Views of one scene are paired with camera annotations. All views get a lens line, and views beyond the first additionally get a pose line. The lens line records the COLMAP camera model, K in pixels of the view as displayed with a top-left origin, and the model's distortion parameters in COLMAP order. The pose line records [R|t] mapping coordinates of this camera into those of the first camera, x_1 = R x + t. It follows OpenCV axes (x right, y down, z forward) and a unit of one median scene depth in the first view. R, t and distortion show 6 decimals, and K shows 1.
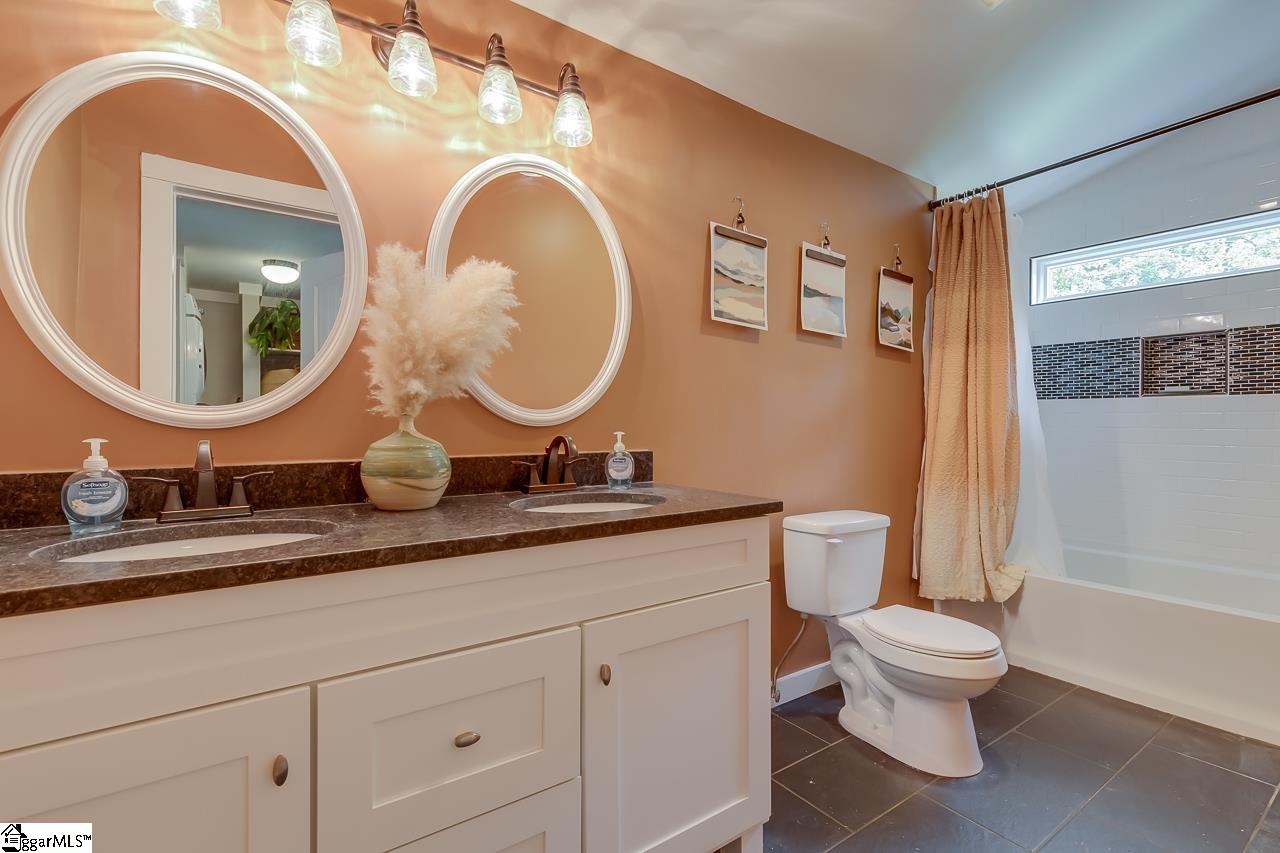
lens RADIAL K [[583.6, 0, 646.2], [0, 583.6, 414.3], [0, 0, 1]] dist [0.005001, -0.000007]
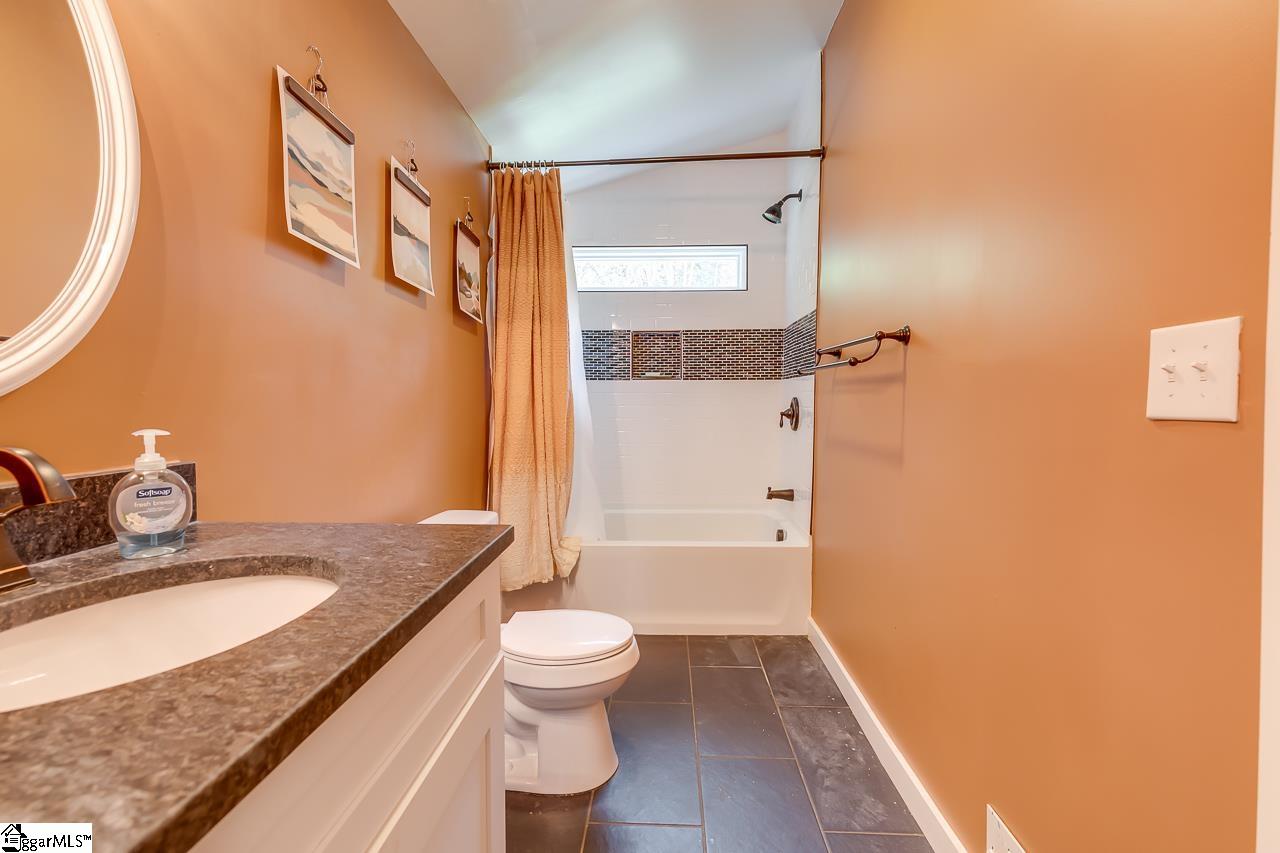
lens RADIAL K [[583.6, 0, 646.2], [0, 583.6, 414.3], [0, 0, 1]] dist [0.005001, -0.000007]
pose [[0.616168, -0.020161, 0.787356, -0.107504], [-0.012735, 0.999287, 0.035554, -0.002155], [-0.787512, -0.031934, 0.615472, 0.264982]]
